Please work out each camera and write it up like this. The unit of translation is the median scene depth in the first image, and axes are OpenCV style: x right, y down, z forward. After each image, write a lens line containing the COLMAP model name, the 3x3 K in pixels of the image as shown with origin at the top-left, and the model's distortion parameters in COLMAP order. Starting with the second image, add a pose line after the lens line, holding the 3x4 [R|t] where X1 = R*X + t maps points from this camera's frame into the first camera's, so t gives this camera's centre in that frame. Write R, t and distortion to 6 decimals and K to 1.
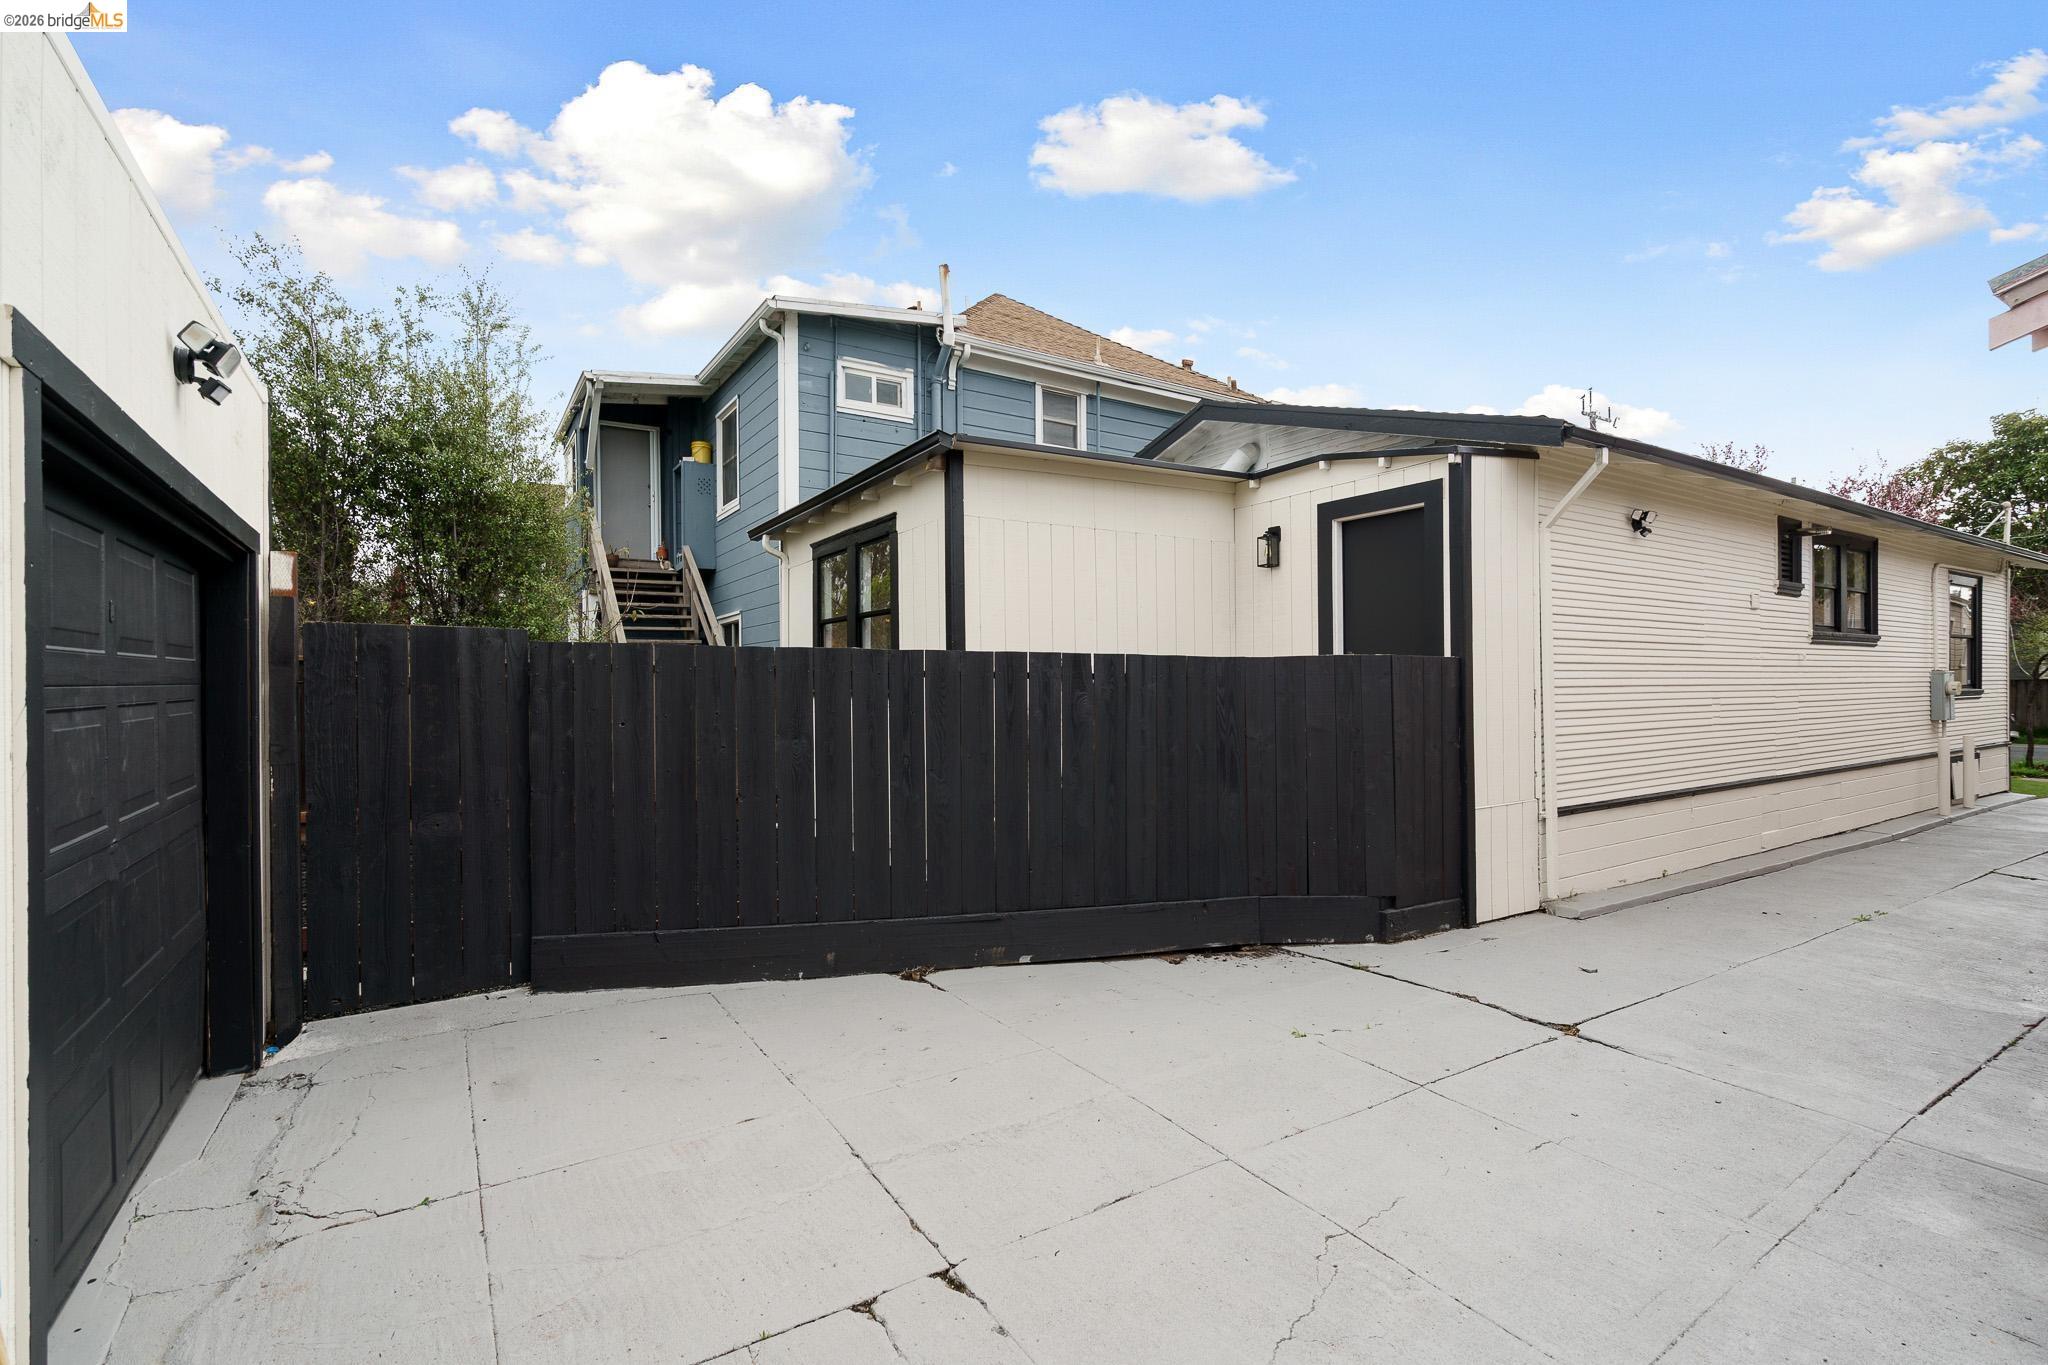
lens RADIAL K [[927.0, 0, 1024.0], [0, 927.0, 682.5], [0, 0, 1]] dist [-0.002505, -0.000275]
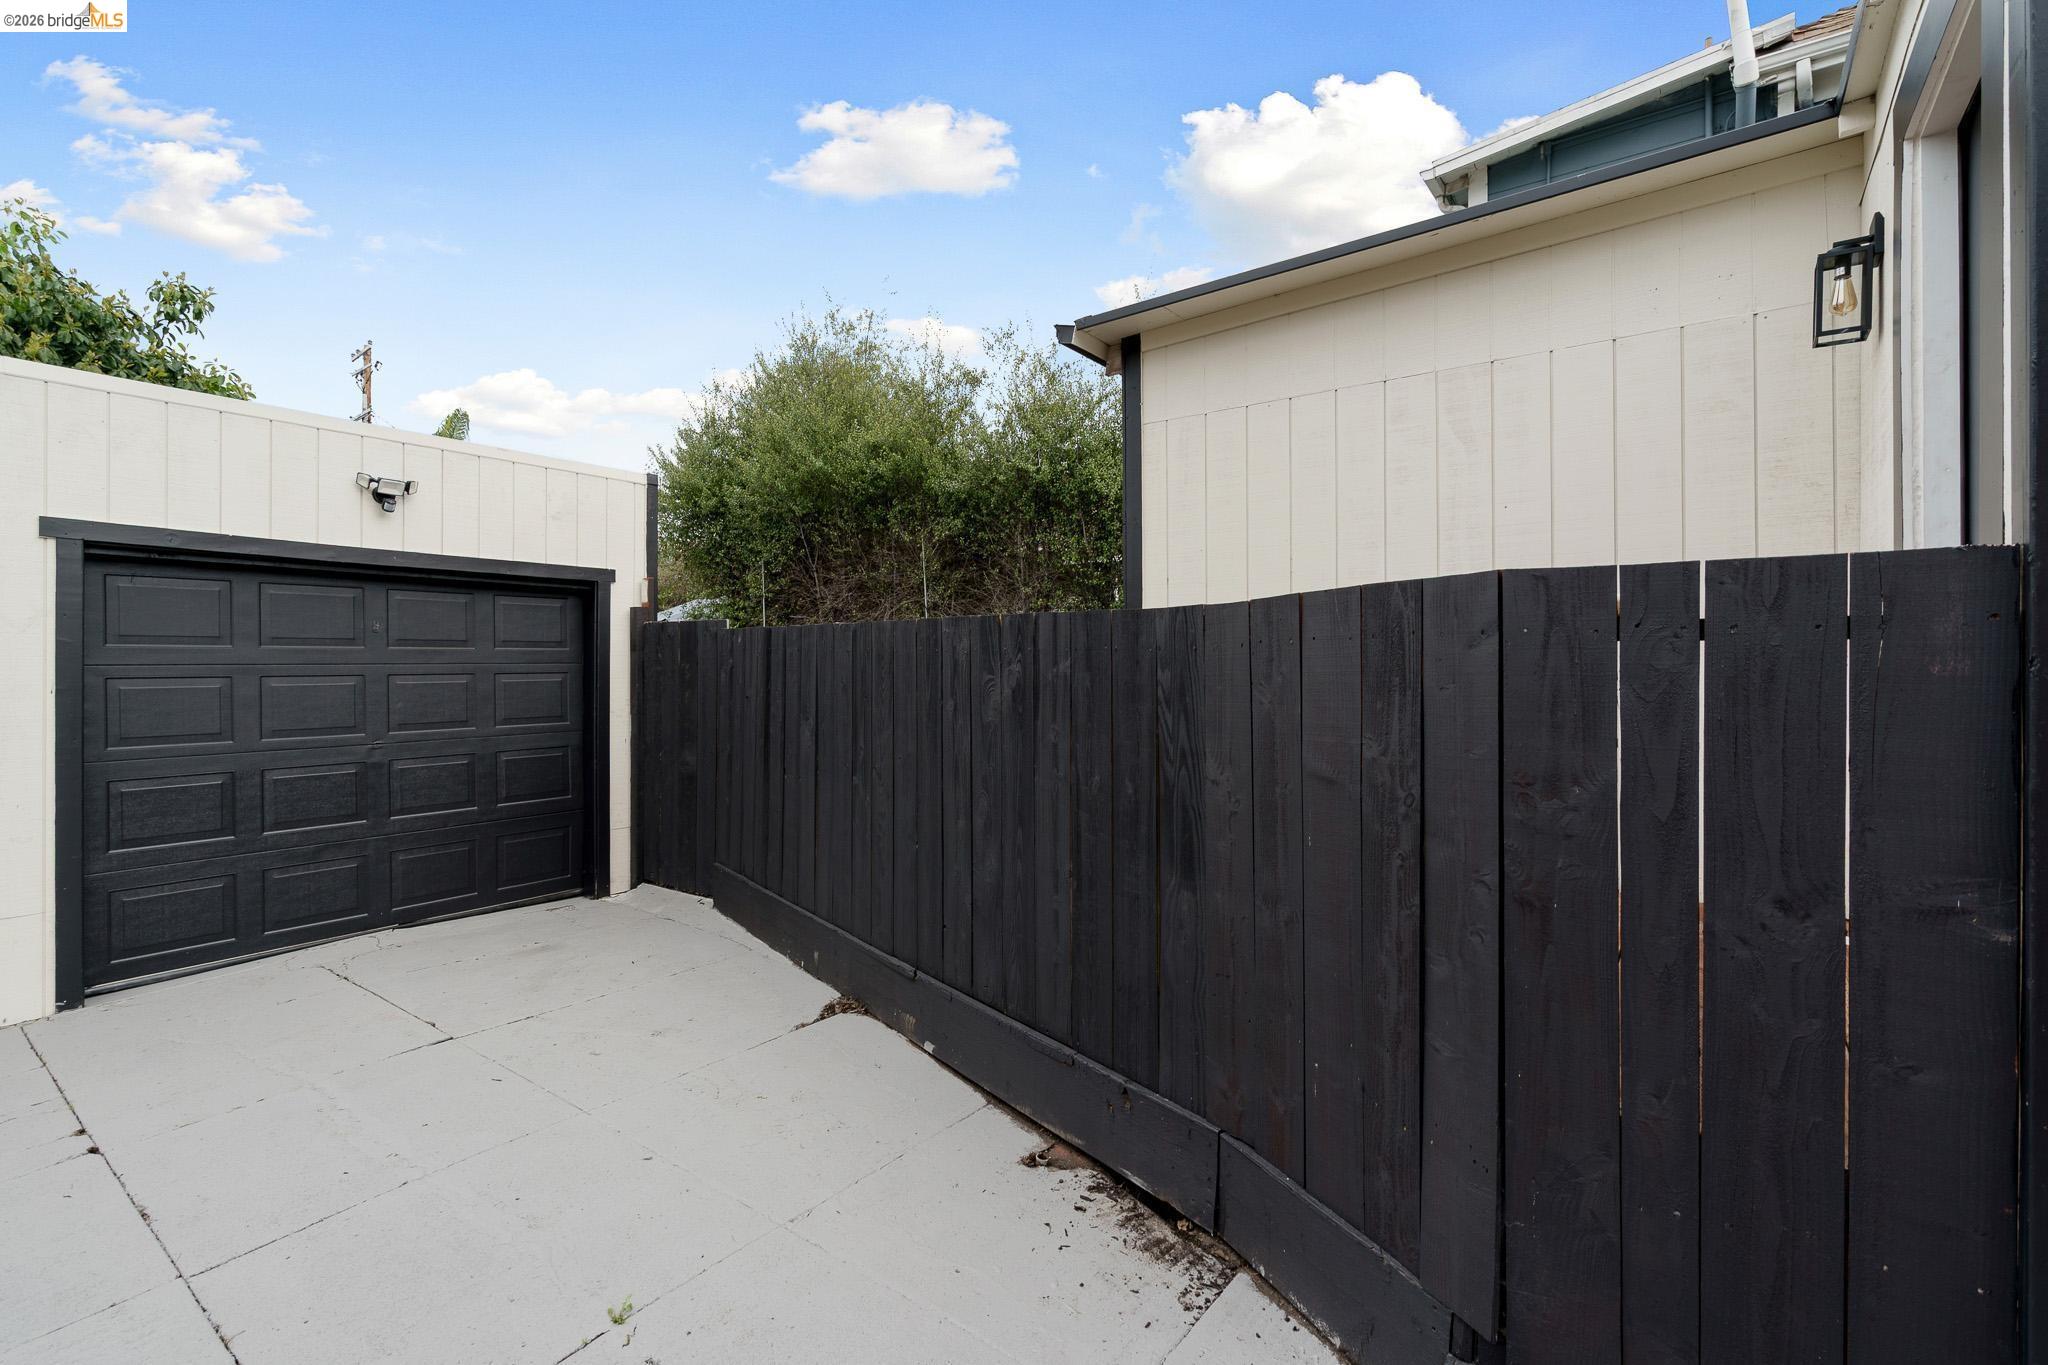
lens RADIAL K [[932.8, 0, 1025.8], [0, 932.8, 663.2], [0, 0, 1]] dist [-0.002280, -0.000268]
pose [[0.352834, 0.000005, -0.935686, 0.676527], [0.003807, 0.999992, 0.001441, 0.000820], [0.935678, -0.004071, 0.352831, 0.785887]]
